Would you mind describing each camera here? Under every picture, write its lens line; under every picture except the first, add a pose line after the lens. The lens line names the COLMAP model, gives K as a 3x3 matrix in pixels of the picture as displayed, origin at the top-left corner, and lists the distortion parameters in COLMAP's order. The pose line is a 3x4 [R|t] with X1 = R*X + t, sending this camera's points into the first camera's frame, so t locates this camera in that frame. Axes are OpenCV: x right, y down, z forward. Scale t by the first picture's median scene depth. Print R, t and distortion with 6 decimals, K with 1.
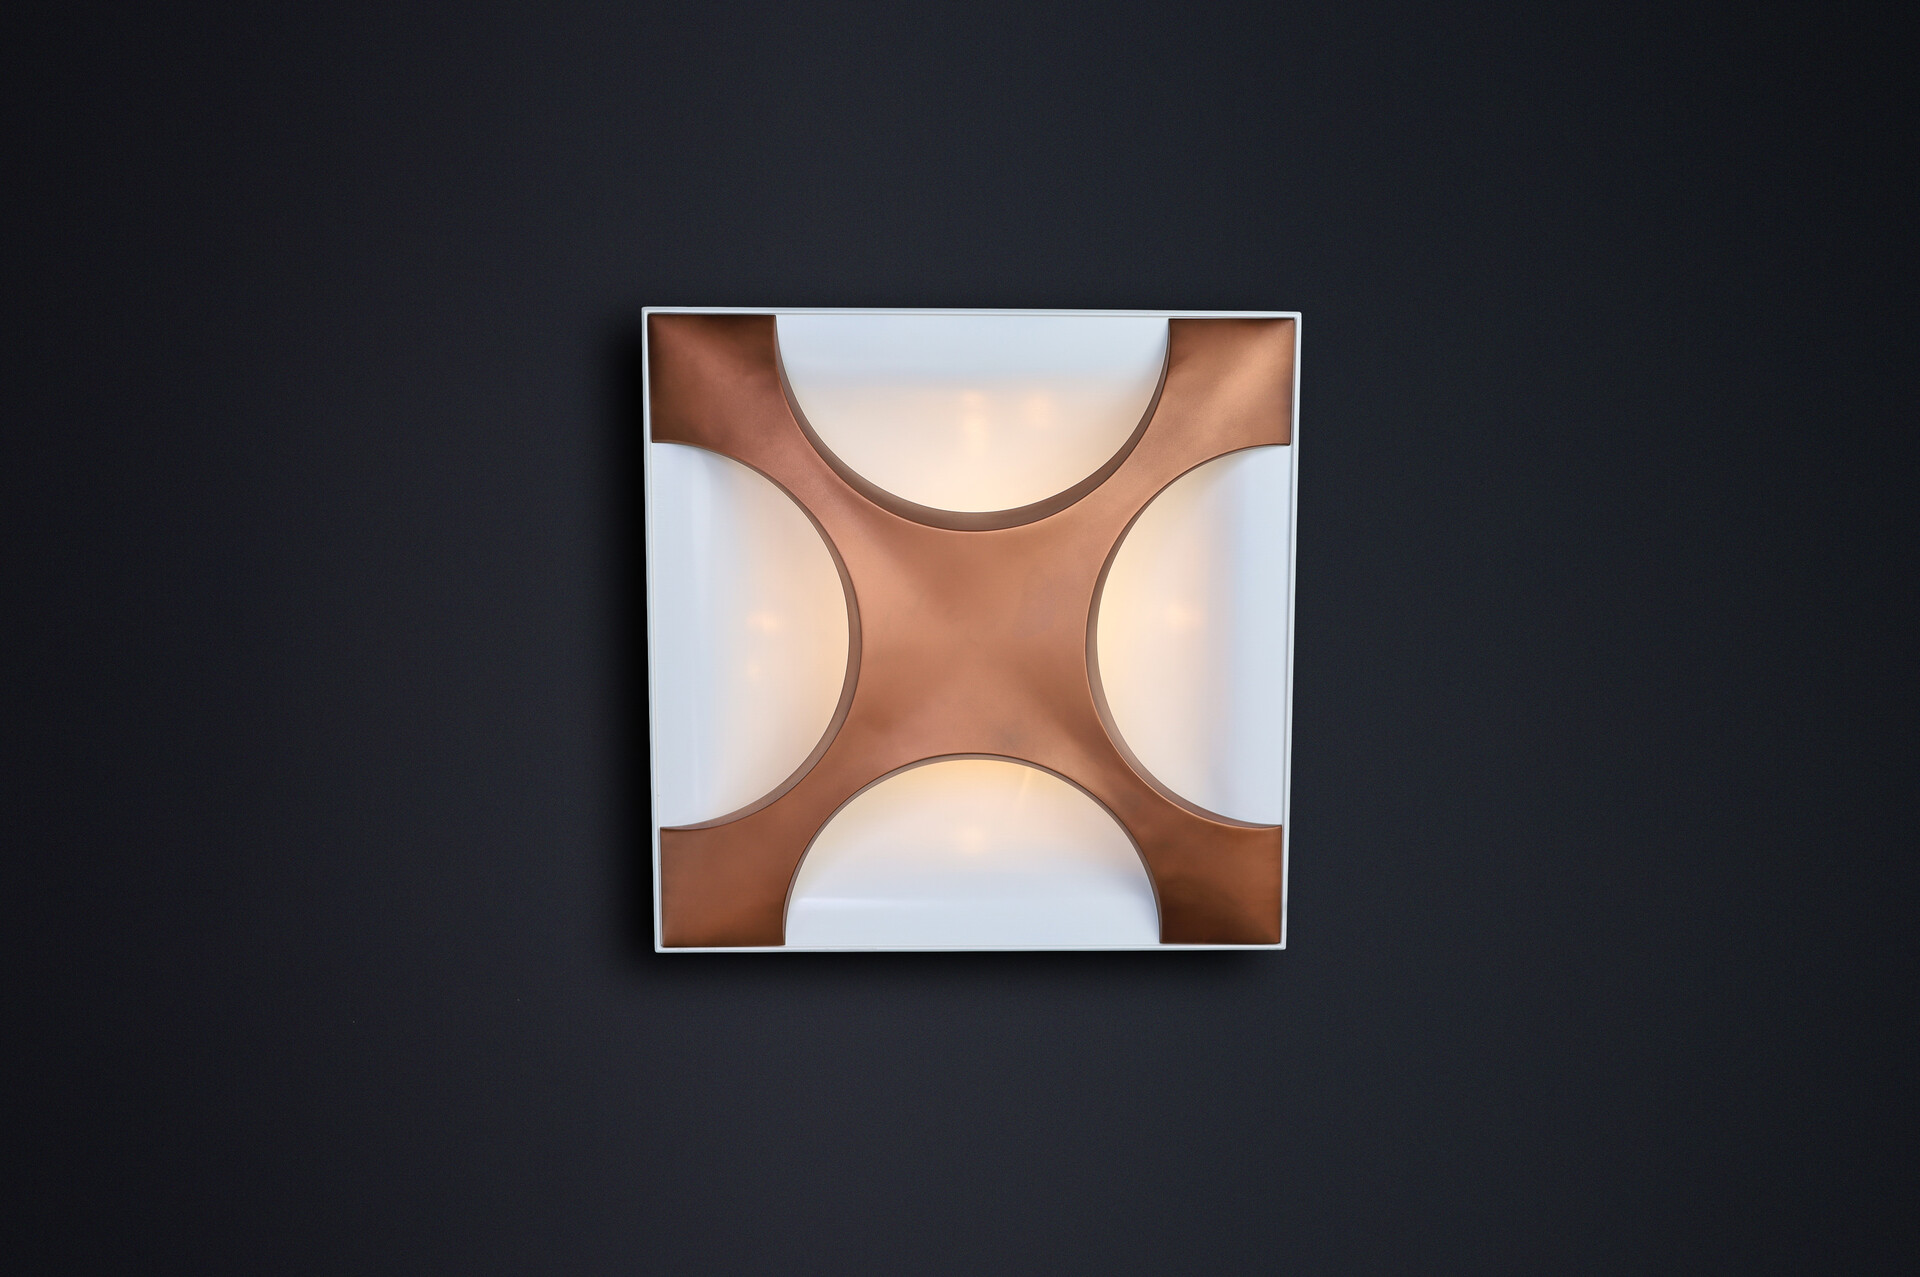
lens RADIAL K [[1277.8, 0, 950.5], [0, 1277.8, 701.0], [0, 0, 1]] dist [0.005182, -0.000027]
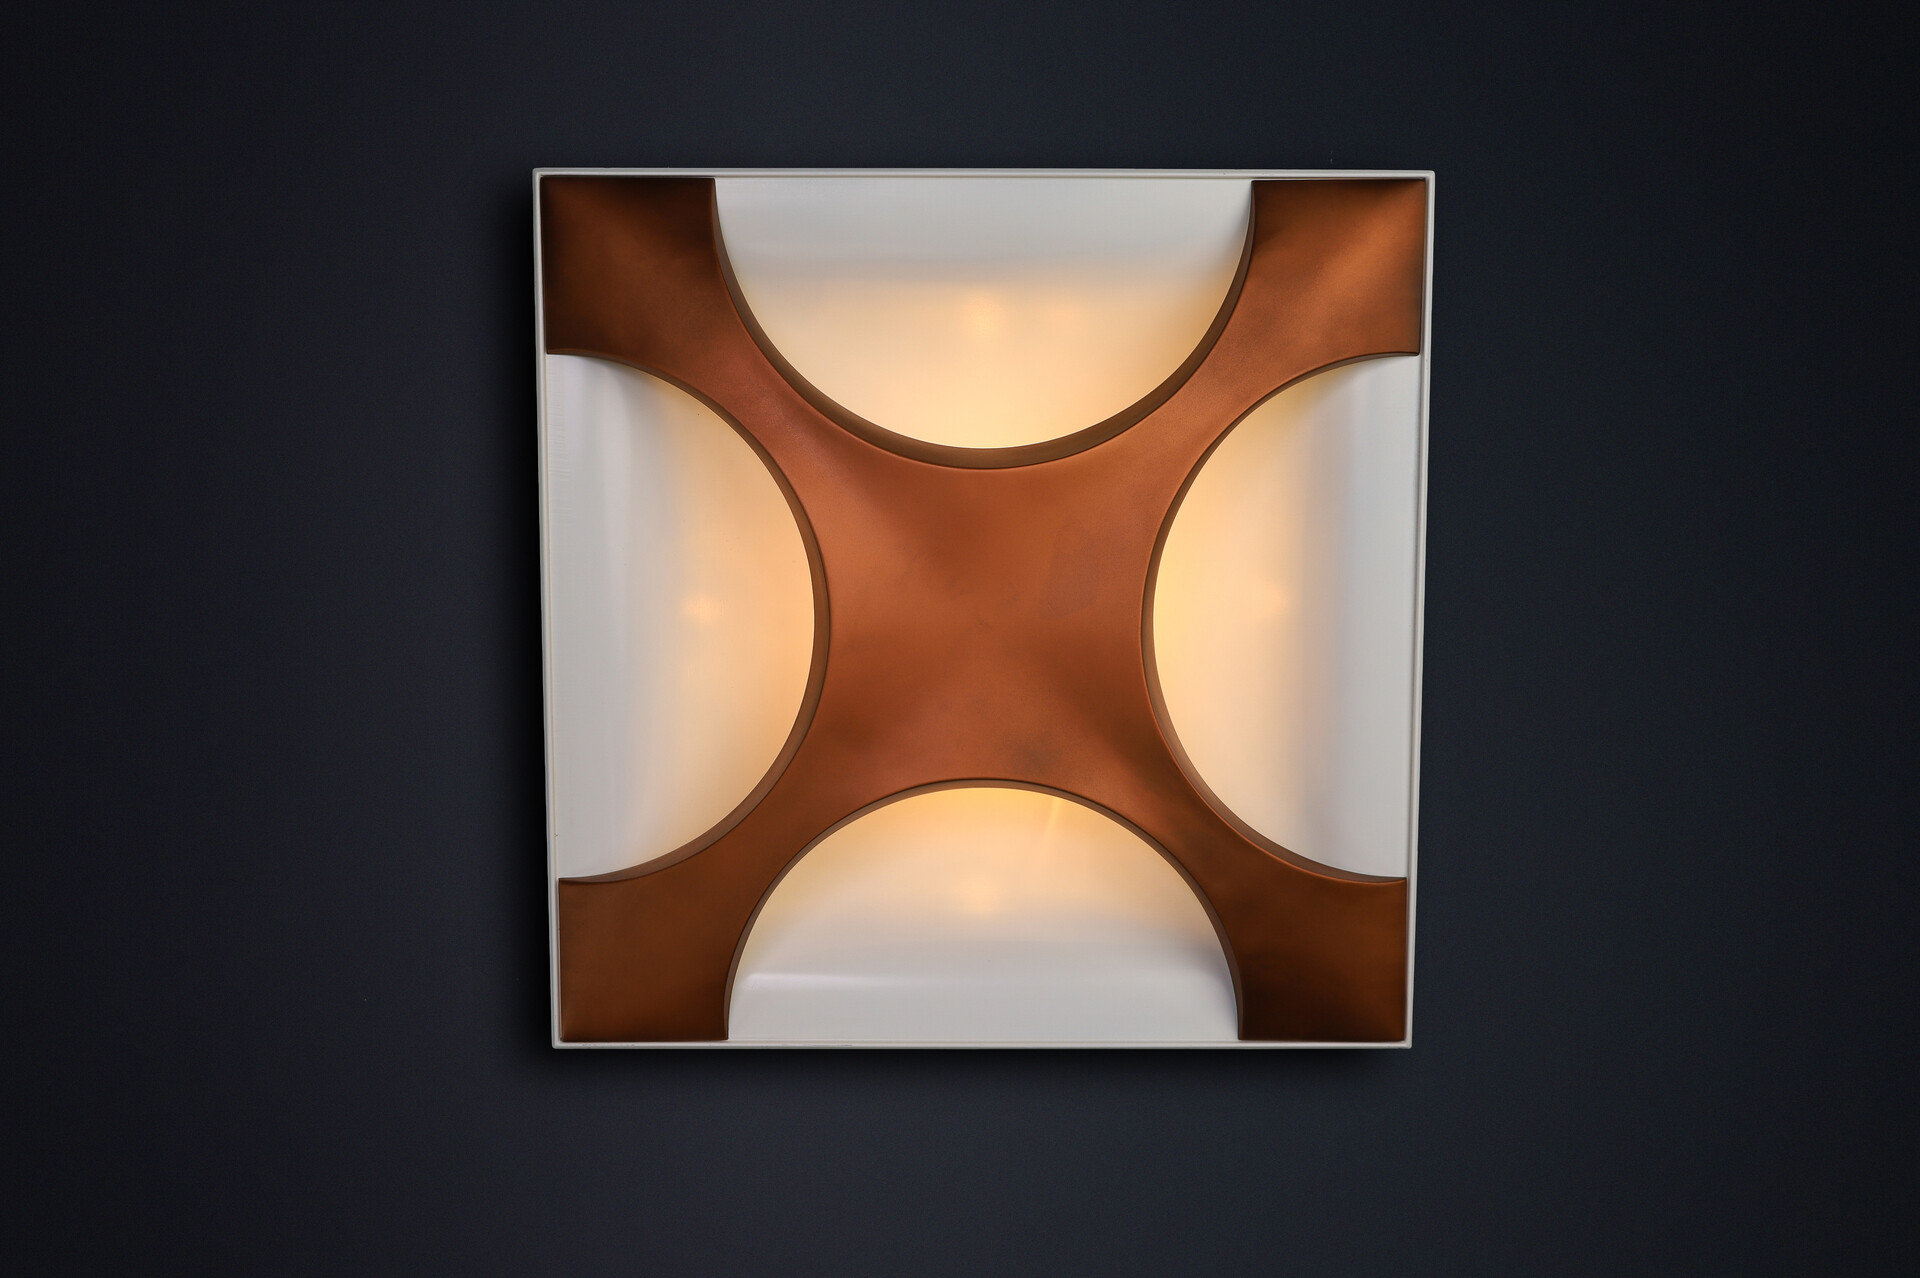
lens RADIAL K [[1386.6, 0, 949.2], [0, 1386.6, 697.0], [0, 0, 1]] dist [-0.014368, -0.001358]
pose [[0.999995, 0.000865, -0.003008, 0.000140], [-0.000931, 0.999758, -0.021960, 0.012256], [0.002988, 0.021962, 0.999754, 0.214064]]
